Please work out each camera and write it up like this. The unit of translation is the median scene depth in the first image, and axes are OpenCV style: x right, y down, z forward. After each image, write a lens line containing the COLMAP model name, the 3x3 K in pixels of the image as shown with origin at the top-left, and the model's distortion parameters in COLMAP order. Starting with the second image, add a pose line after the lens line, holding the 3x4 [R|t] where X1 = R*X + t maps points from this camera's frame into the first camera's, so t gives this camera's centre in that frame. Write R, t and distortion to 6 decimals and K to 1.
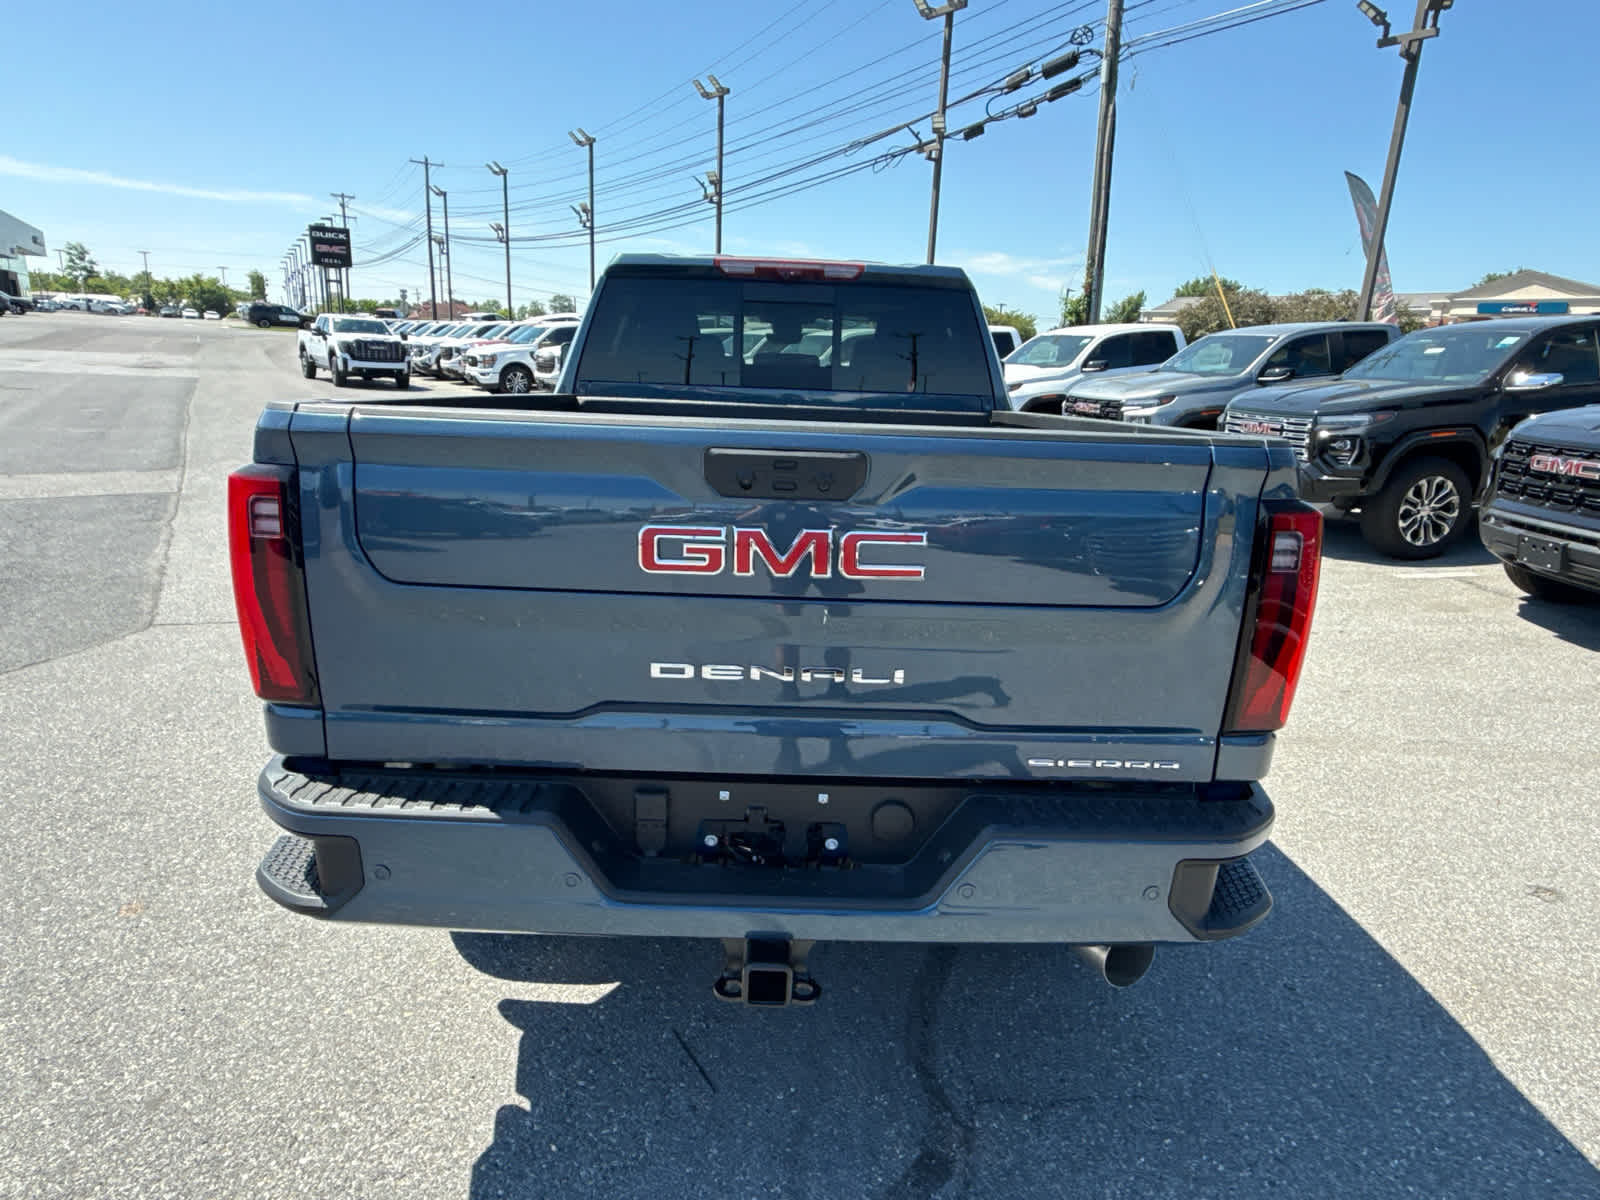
lens RADIAL K [[920.5, 0, 803.5], [0, 920.5, 617.3], [0, 0, 1]] dist [0.003649, -0.002211]
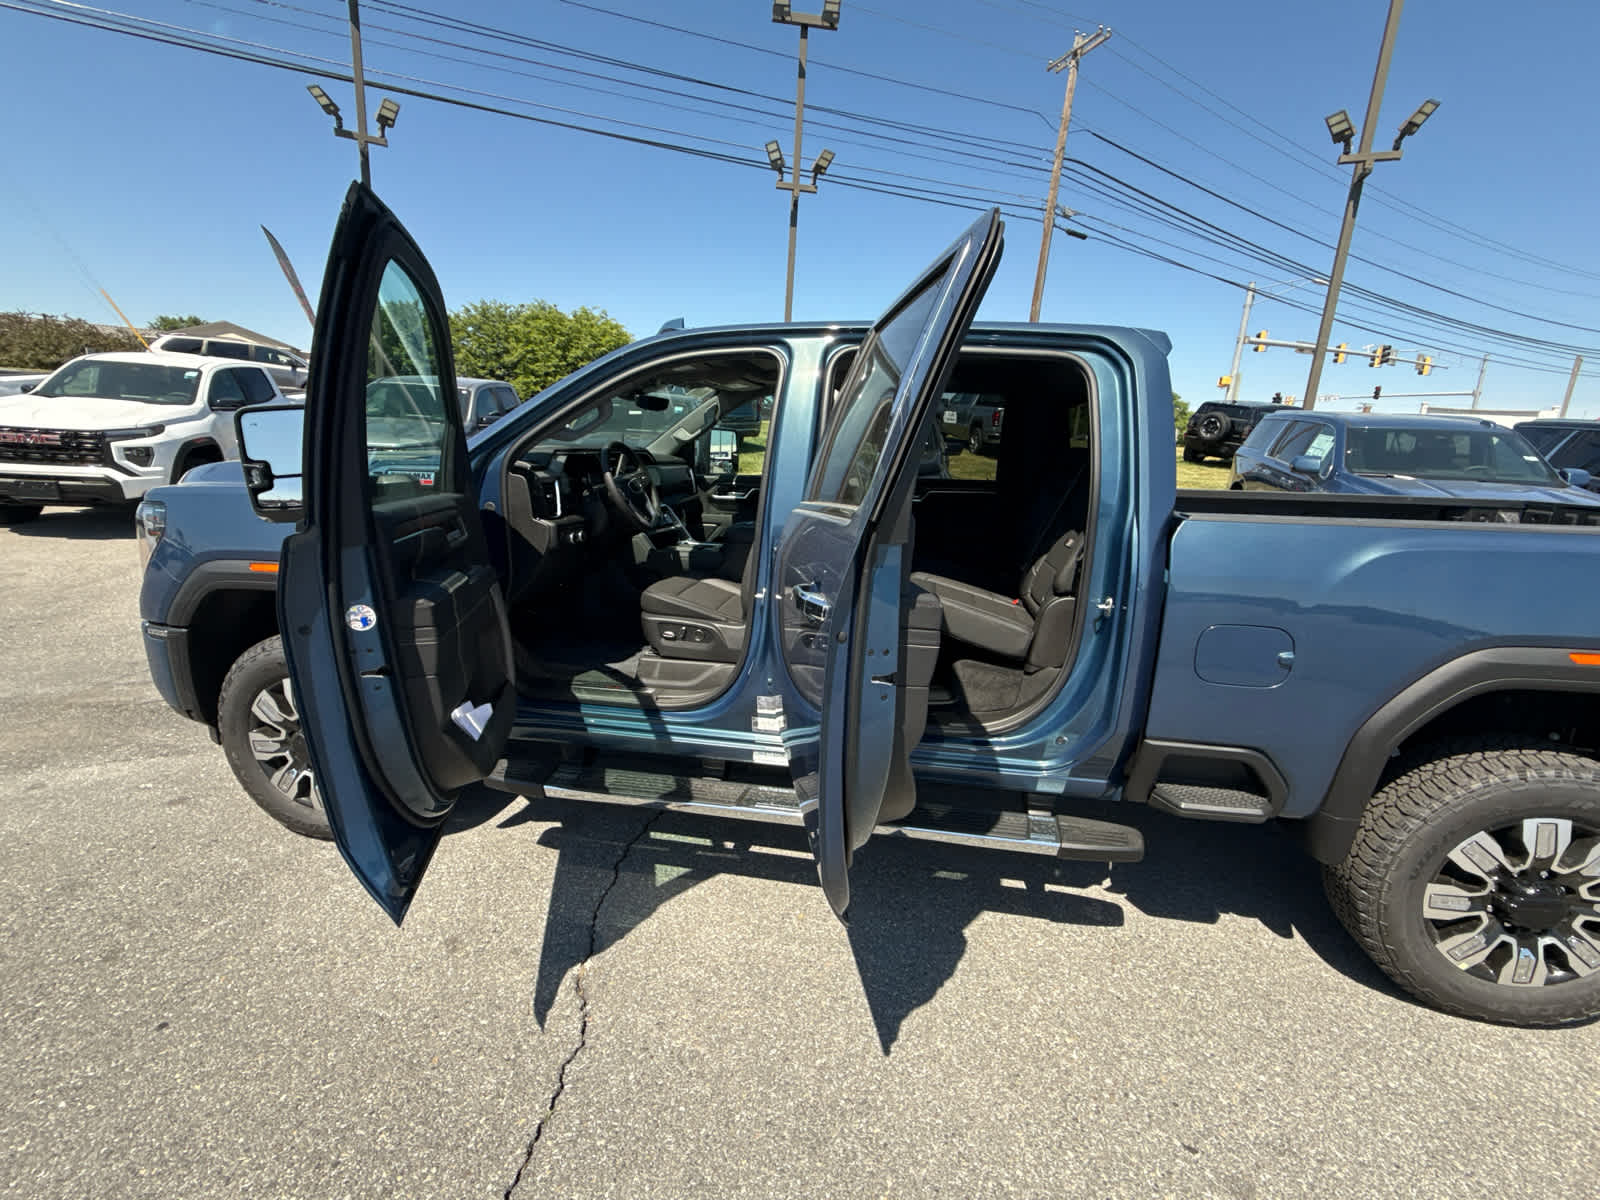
lens RADIAL K [[671.8, 0, 801.7], [0, 671.8, 610.3], [0, 0, 1]] dist [0.000855, -0.000379]
pose [[0.194554, -0.262199, 0.945199, -0.247466], [0.218669, 0.950955, 0.218787, -0.102328], [-0.956208, 0.164120, 0.242347, 0.338756]]
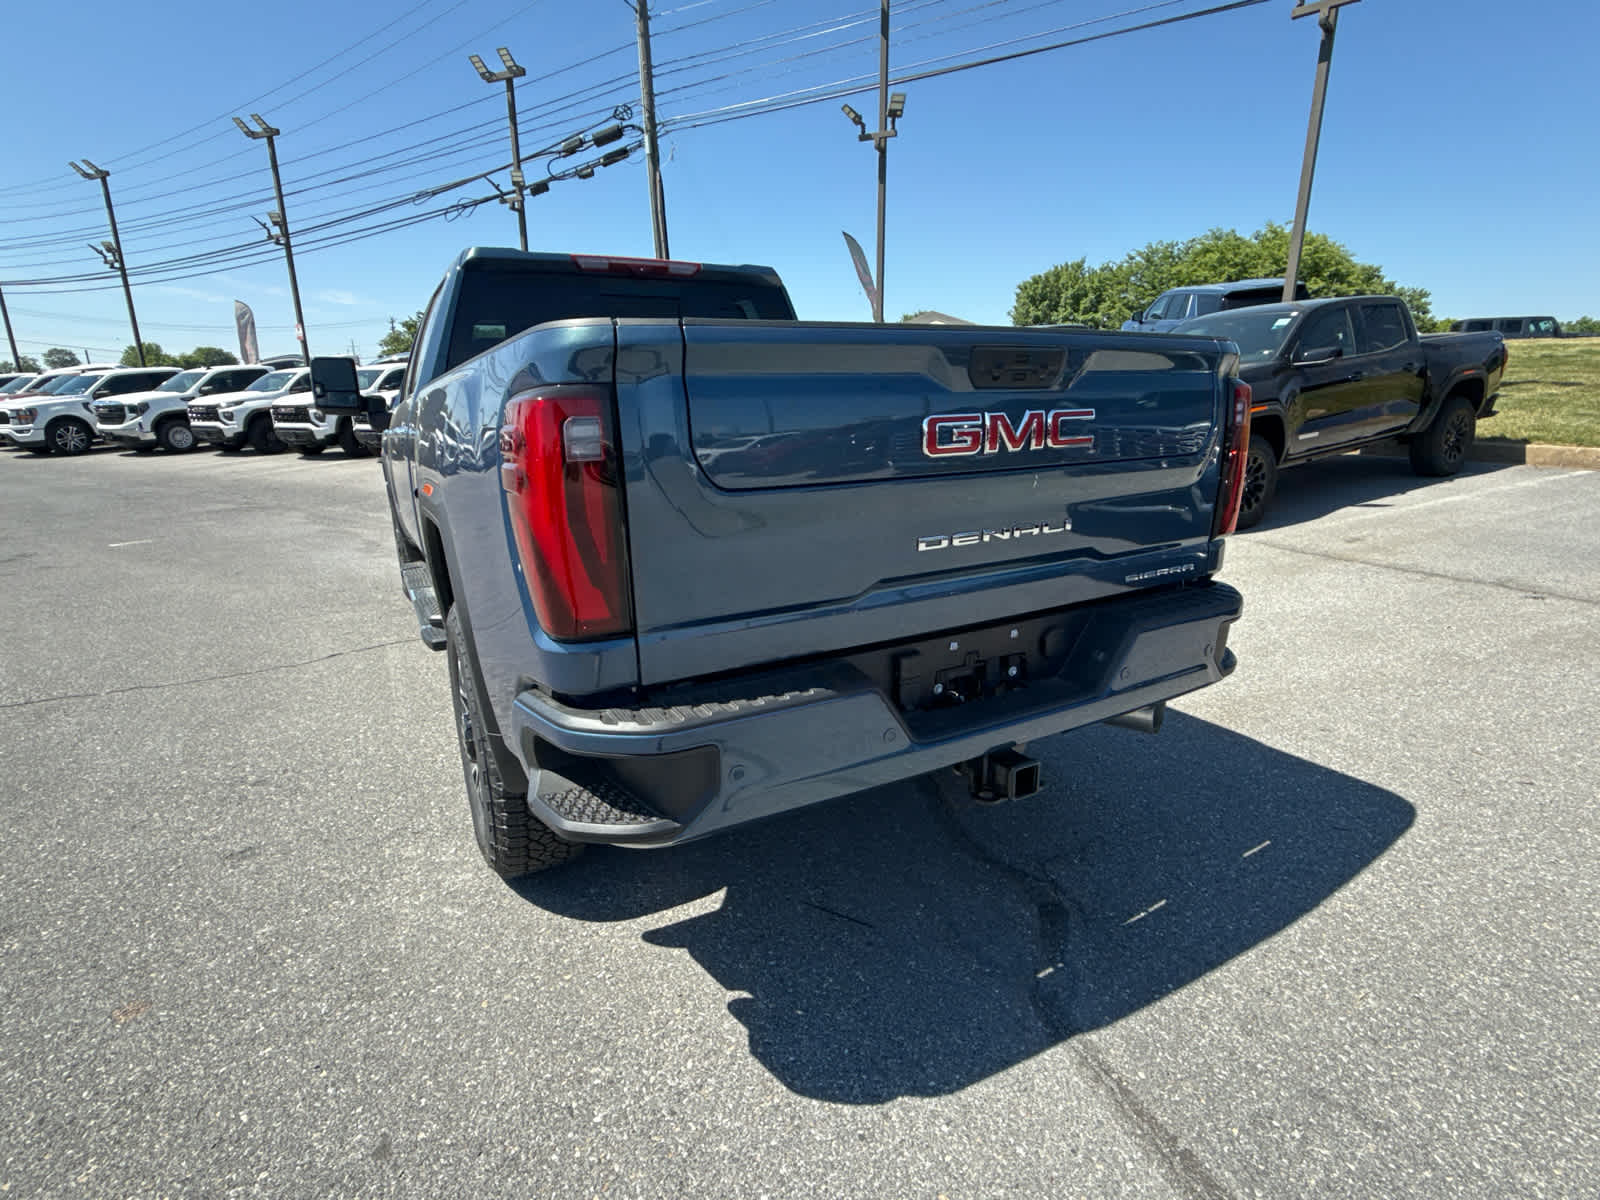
lens RADIAL K [[777.1, 0, 804.8], [0, 777.1, 612.6], [0, 0, 1]] dist [0.002452, -0.001277]
pose [[0.879454, -0.178394, 0.441289, -0.093382], [0.176515, 0.983236, 0.045699, 0.008892], [-0.442044, 0.037704, 0.896200, 0.020840]]
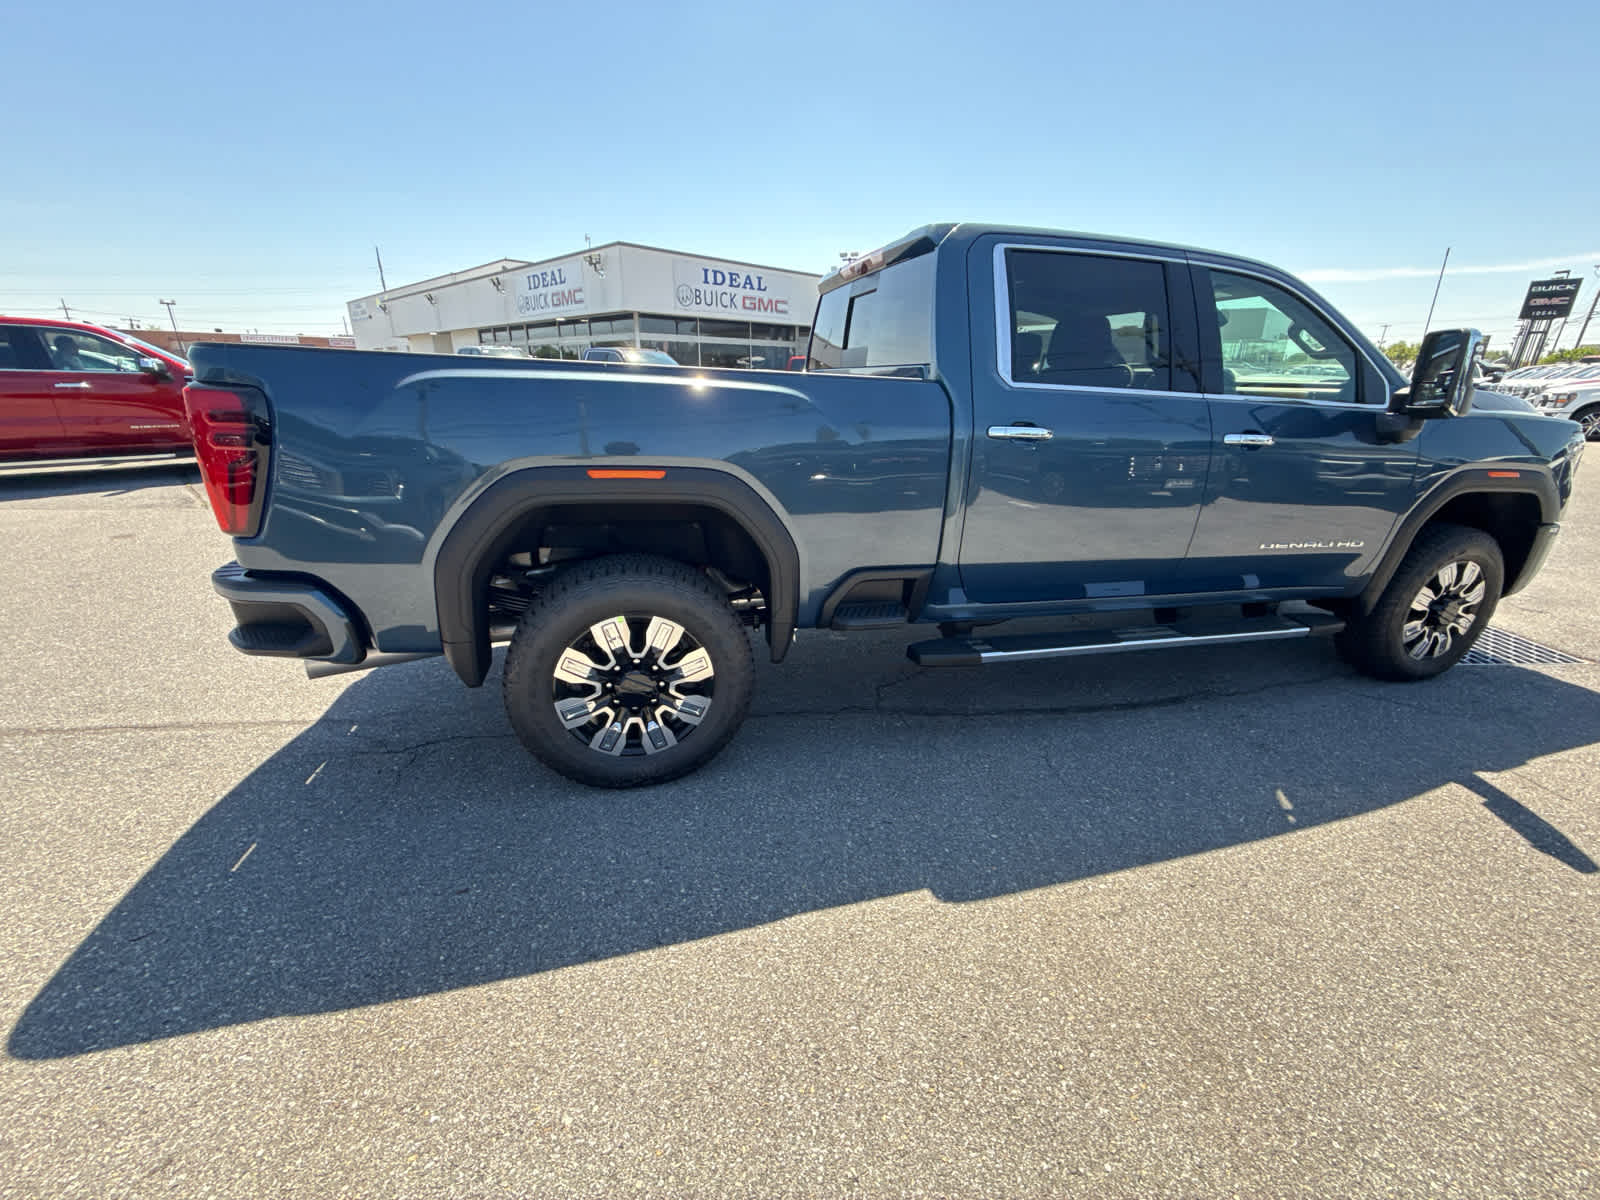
lens RADIAL K [[630.7, 0, 805.6], [0, 630.7, 607.1], [0, 0, 1]] dist [-0.000327, 0.000046]
pose [[0.255087, 0.293134, -0.921414, 0.240927], [-0.264290, 0.937788, 0.225177, -0.035821], [0.930098, 0.186081, 0.316690, 0.214404]]
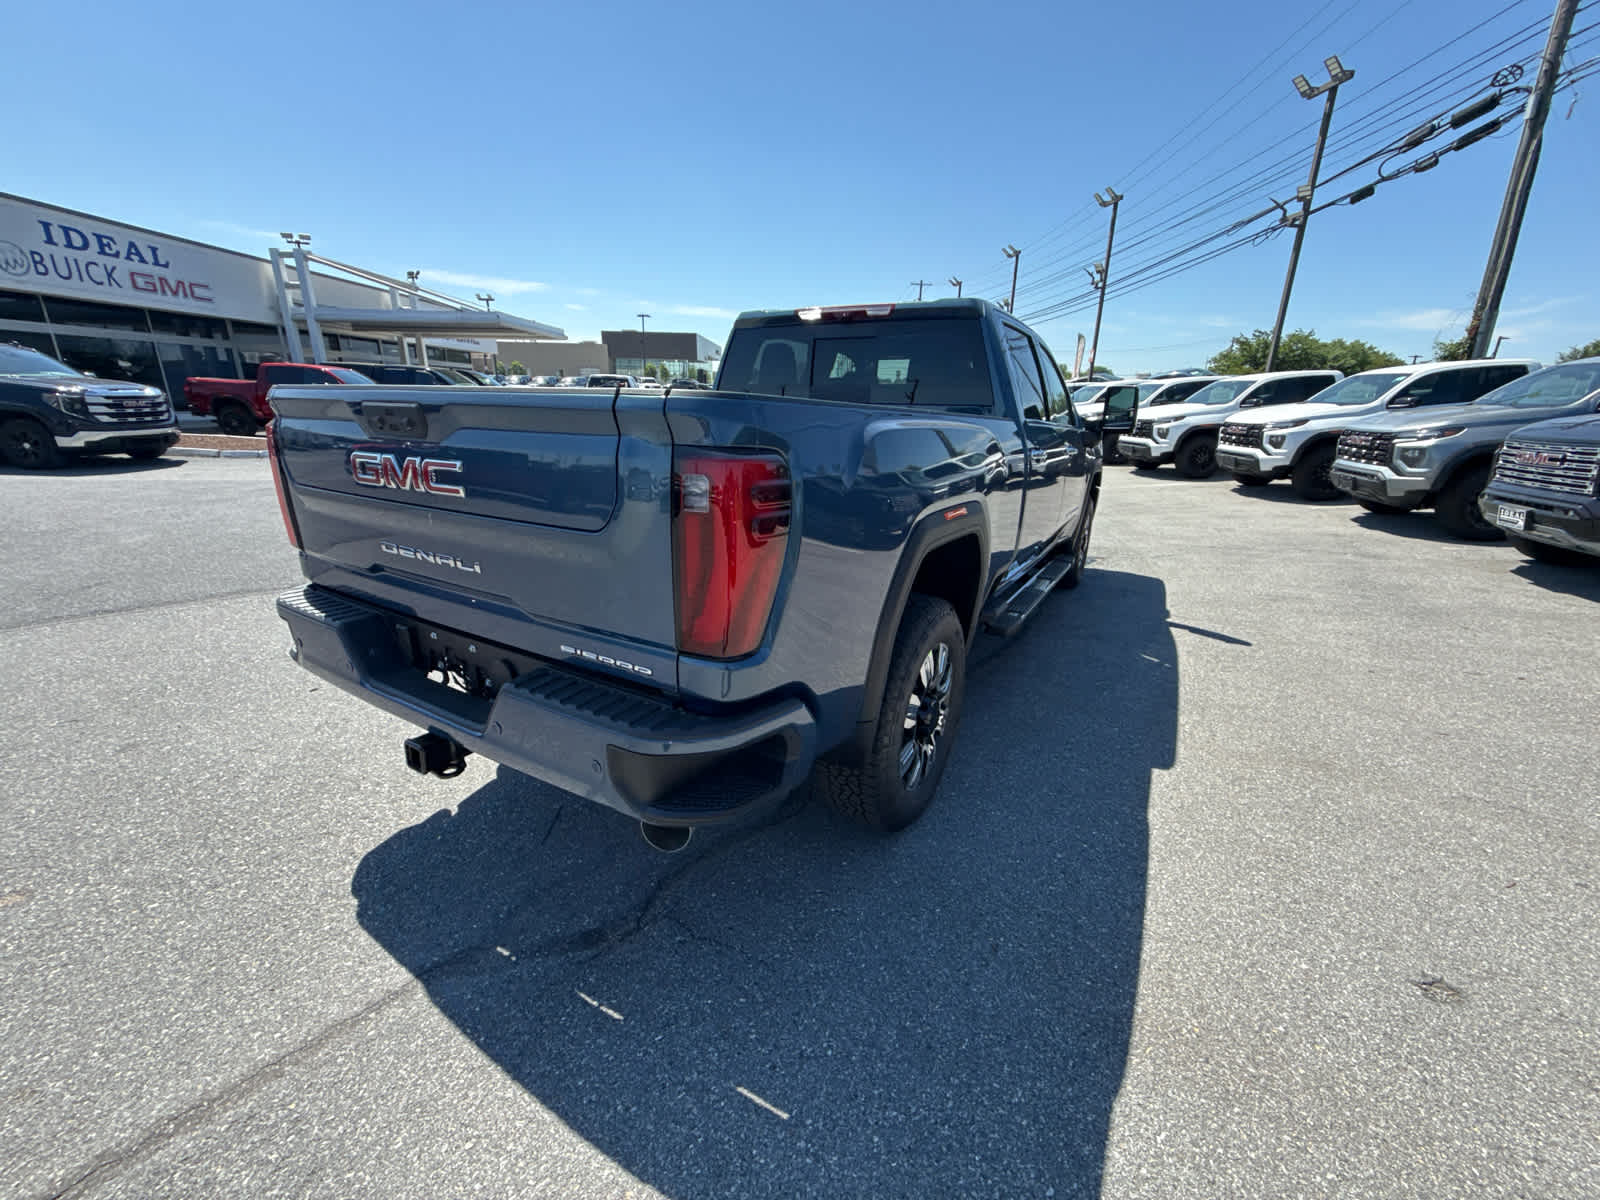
lens RADIAL K [[630.7, 0, 803.2], [0, 630.7, 606.6], [0, 0, 1]] dist [-0.000327, 0.000046]
pose [[0.853419, 0.140021, -0.502066, 0.129036], [-0.128507, 0.990030, 0.057670, 0.000372], [0.505135, 0.015302, 0.862904, 0.051690]]
